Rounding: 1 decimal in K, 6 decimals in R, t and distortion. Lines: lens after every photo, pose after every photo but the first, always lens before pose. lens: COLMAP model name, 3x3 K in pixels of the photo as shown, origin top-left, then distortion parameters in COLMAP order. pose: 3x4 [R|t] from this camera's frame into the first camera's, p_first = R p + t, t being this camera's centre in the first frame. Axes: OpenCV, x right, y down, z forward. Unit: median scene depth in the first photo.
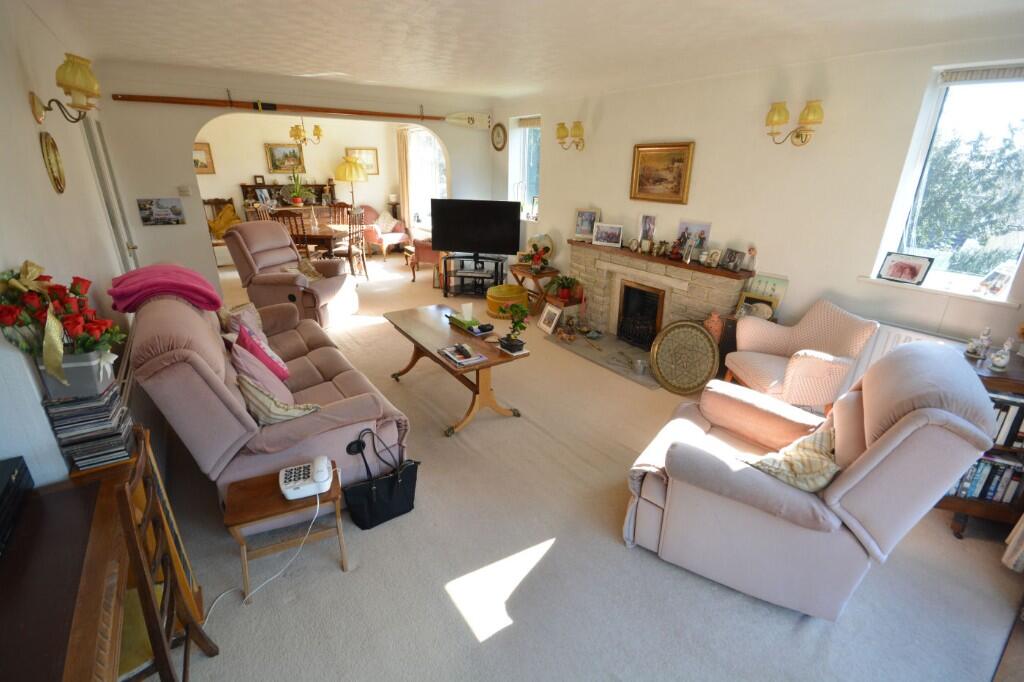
lens RADIAL K [[449.9, 0, 509.4], [0, 449.9, 337.2], [0, 0, 1]] dist [0.000112, -0.000354]
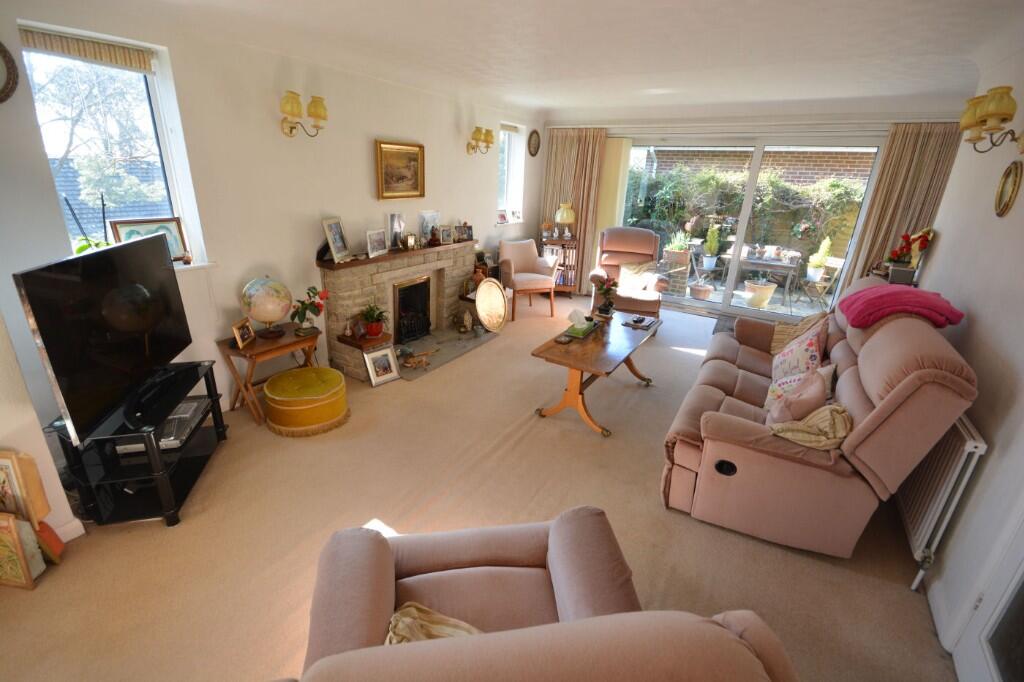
lens RADIAL K [[449.9, 0, 509.4], [0, 449.9, 337.2], [0, 0, 1]] dist [0.000112, -0.000354]
pose [[-0.437681, -0.331860, 0.835646, -0.758524], [0.281836, 0.831919, 0.477995, -0.469762], [-0.853817, 0.444725, -0.270585, 1.234135]]
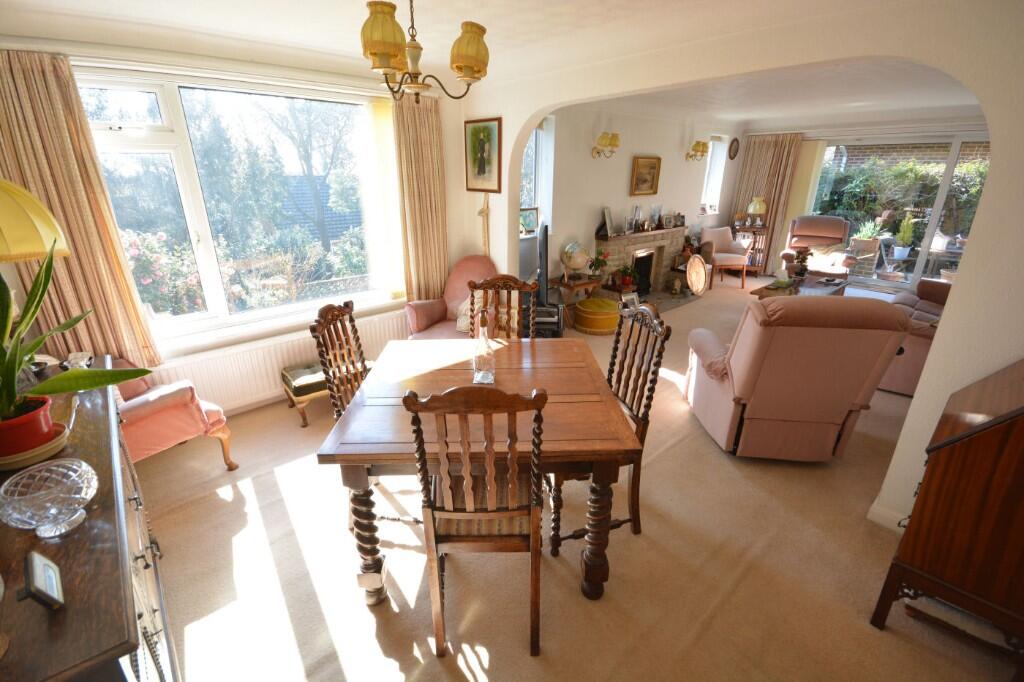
lens RADIAL K [[449.9, 0, 509.4], [0, 449.9, 337.2], [0, 0, 1]] dist [0.000112, -0.000354]
pose [[-0.150328, -0.347758, 0.925455, -1.163505], [0.353469, 0.855312, 0.378816, -0.632165], [-0.923288, 0.384066, -0.005655, 1.628305]]
